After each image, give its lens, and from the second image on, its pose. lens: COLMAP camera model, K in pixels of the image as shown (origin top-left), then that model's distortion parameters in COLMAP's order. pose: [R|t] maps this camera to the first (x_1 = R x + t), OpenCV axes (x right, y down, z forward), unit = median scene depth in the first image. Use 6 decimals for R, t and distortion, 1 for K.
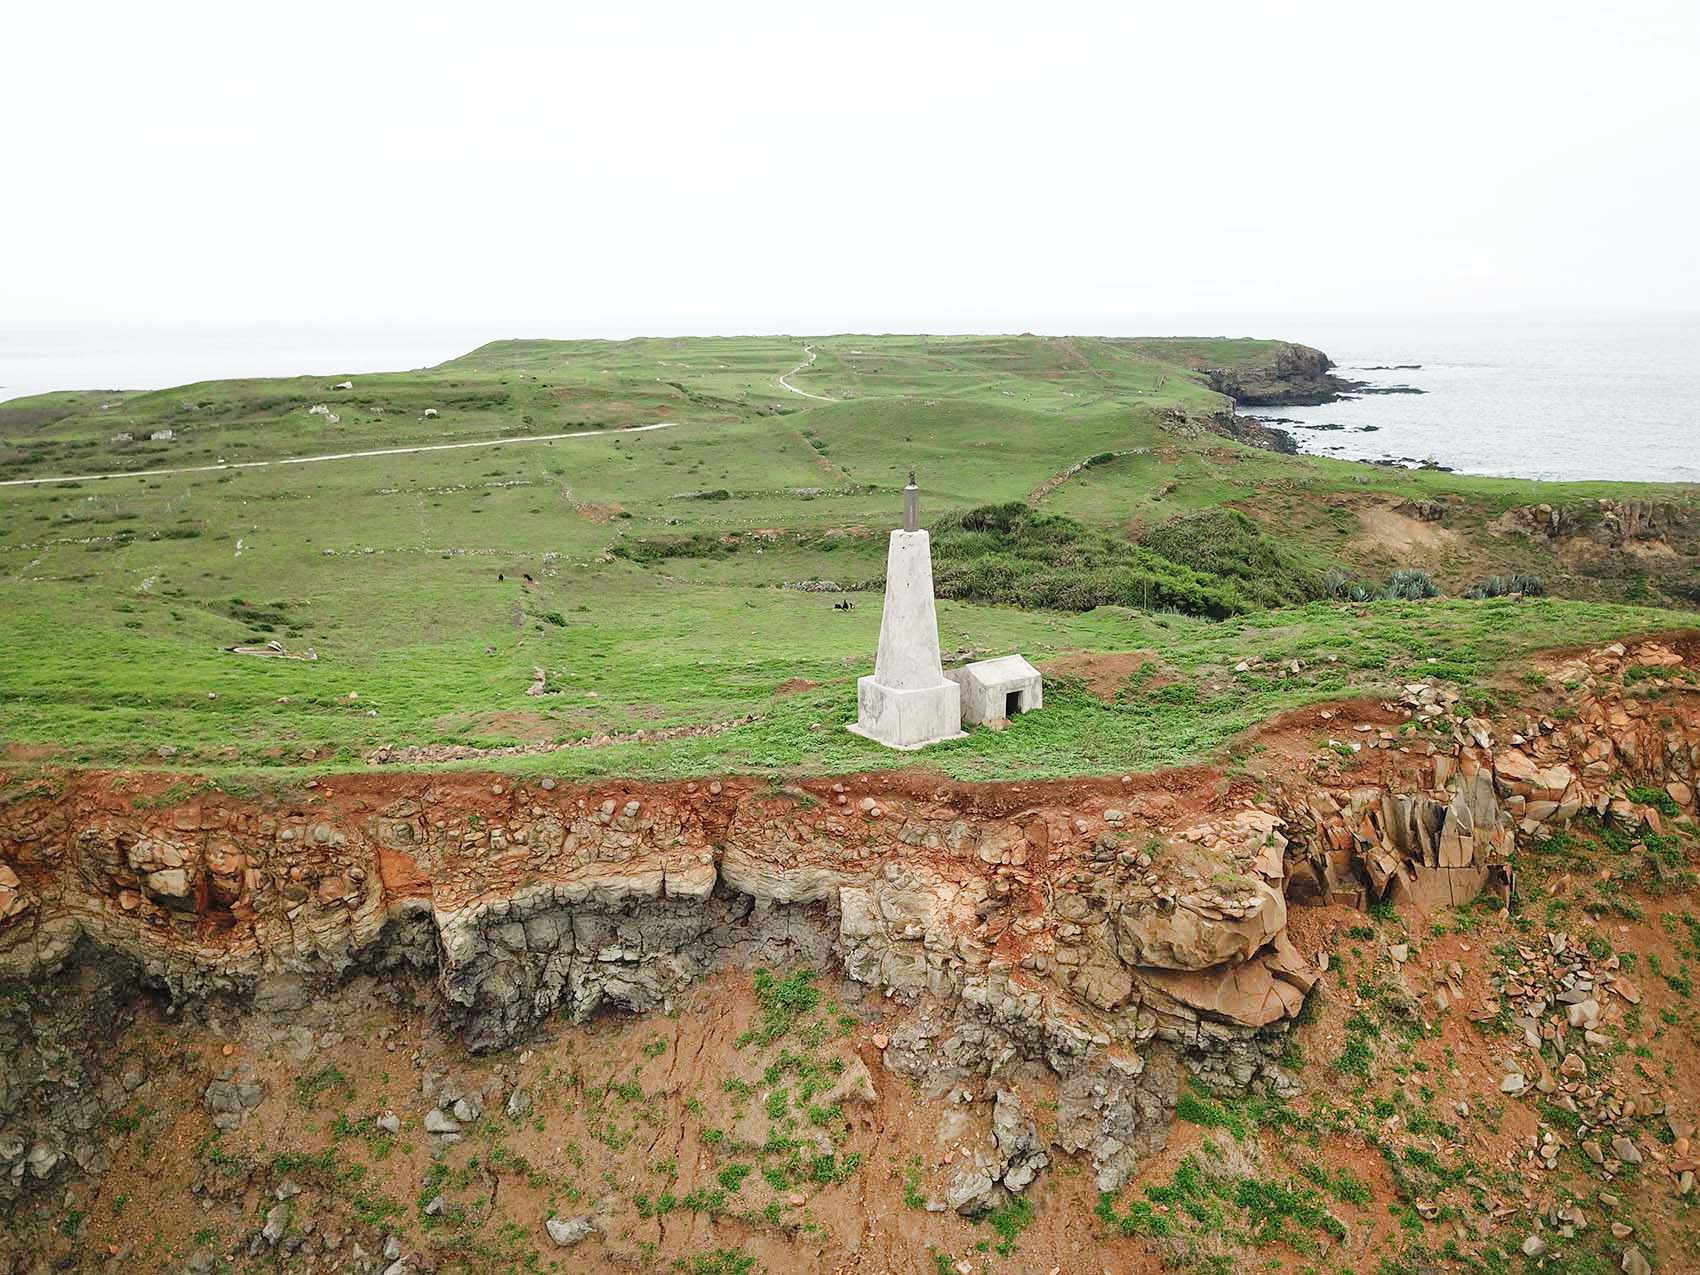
lens RADIAL K [[1309.8, 0, 848.1], [0, 1309.8, 631.6], [0, 0, 1]] dist [-0.001504, 0.003595]
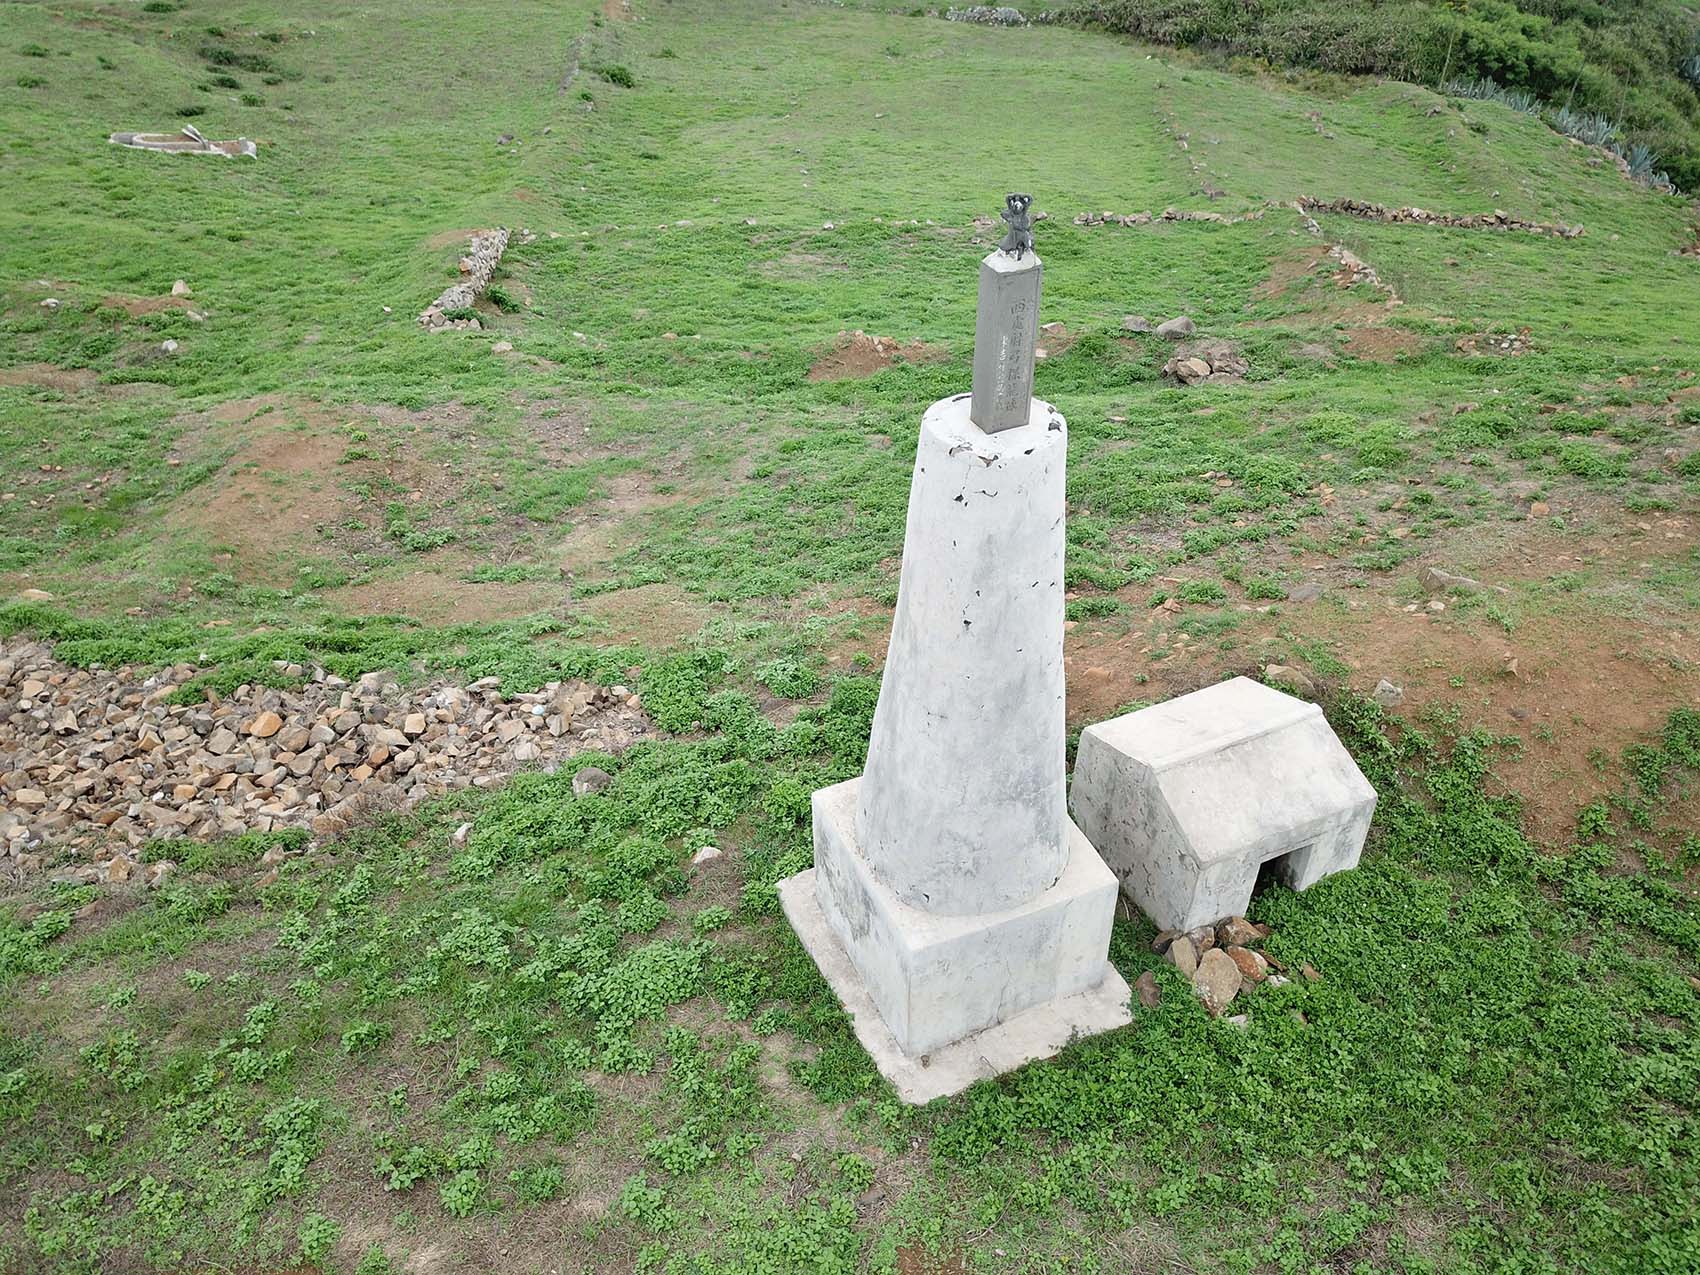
lens RADIAL K [[1309.8, 0, 834.6], [0, 1309.8, 643.3], [0, 0, 1]] dist [-0.001504, 0.003595]
pose [[0.988210, 0.096962, -0.118488, 0.011330], [-0.036687, 0.901319, 0.431600, -0.032967], [0.148644, -0.422164, 0.894250, 0.165728]]
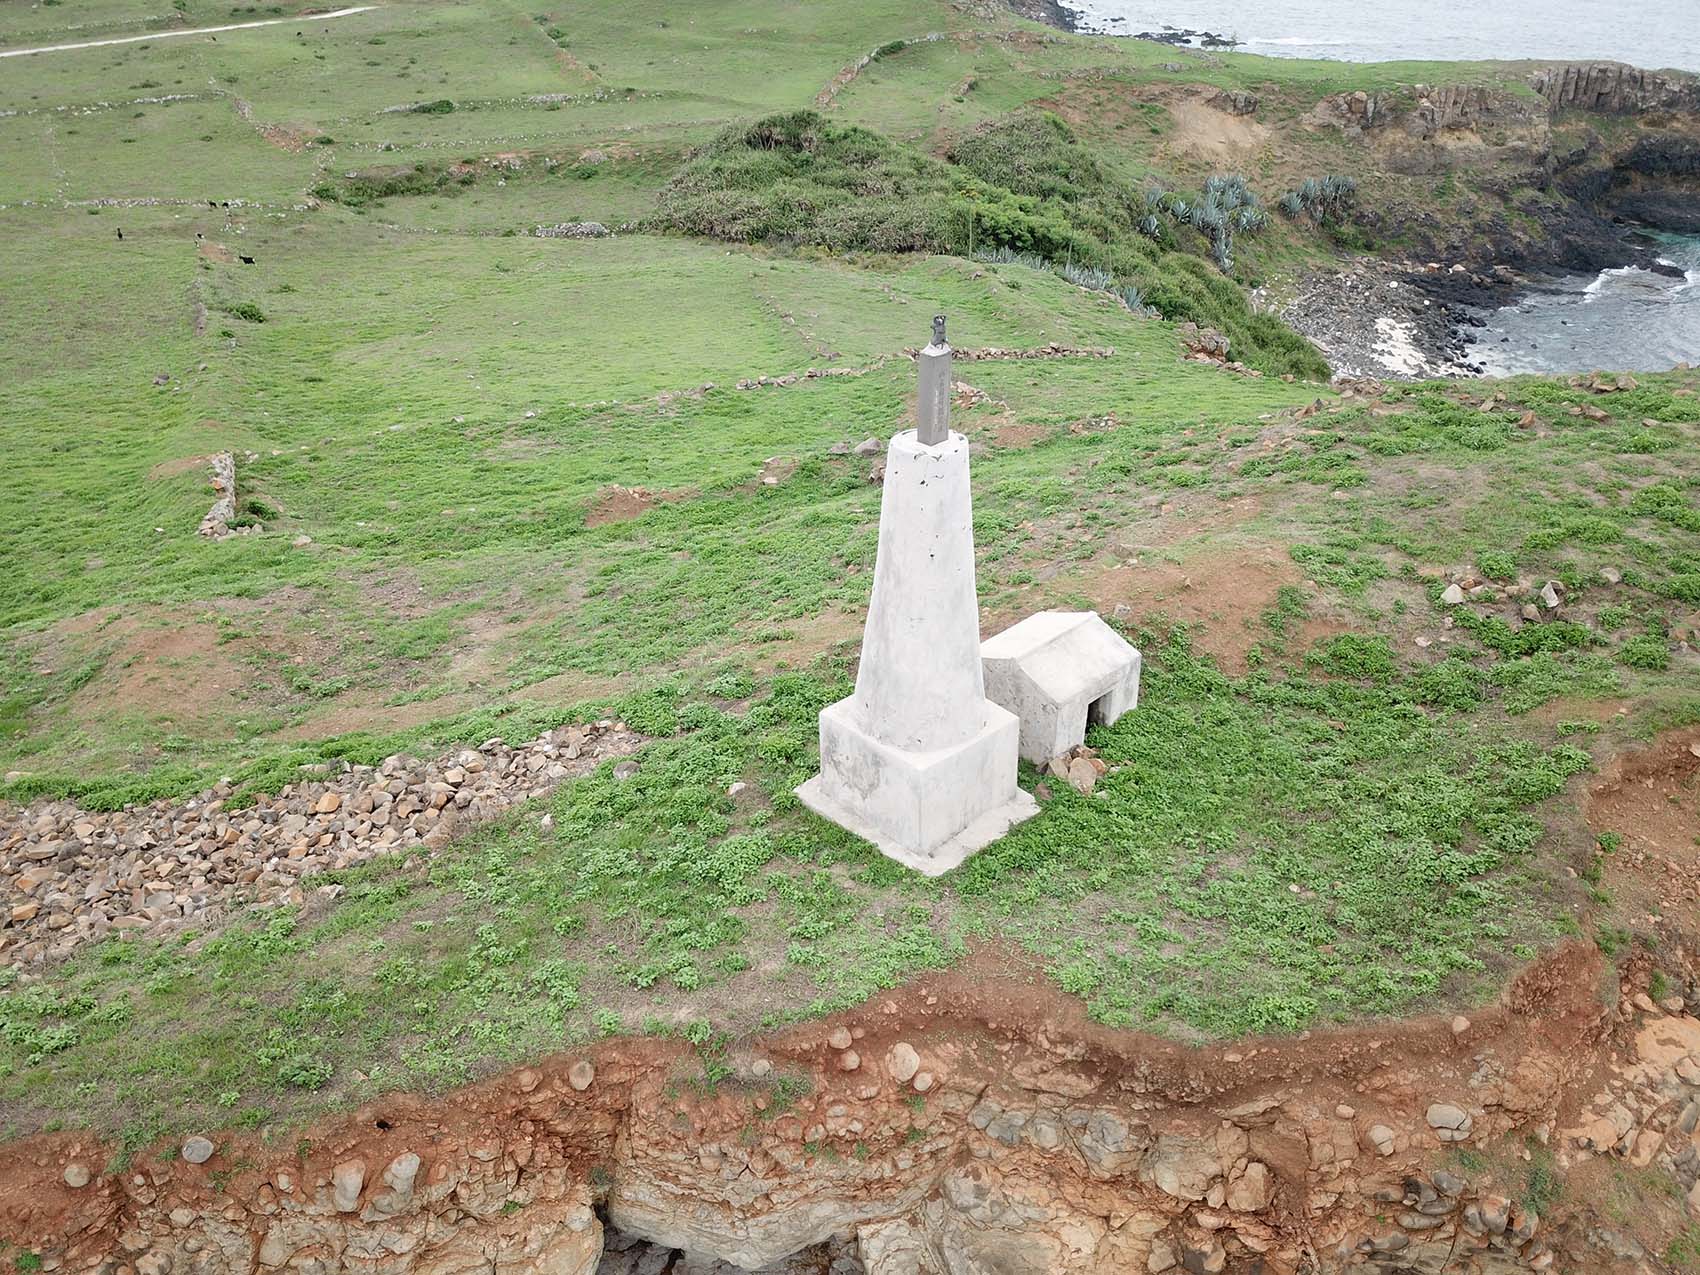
lens RADIAL K [[1309.8, 0, 836.2], [0, 1309.8, 639.5], [0, 0, 1]] dist [-0.001504, 0.003595]
pose [[0.984202, -0.088545, 0.153319, -0.014312], [0.038663, 0.952545, 0.301932, -0.033851], [-0.172778, -0.291234, 0.940920, 0.120614]]
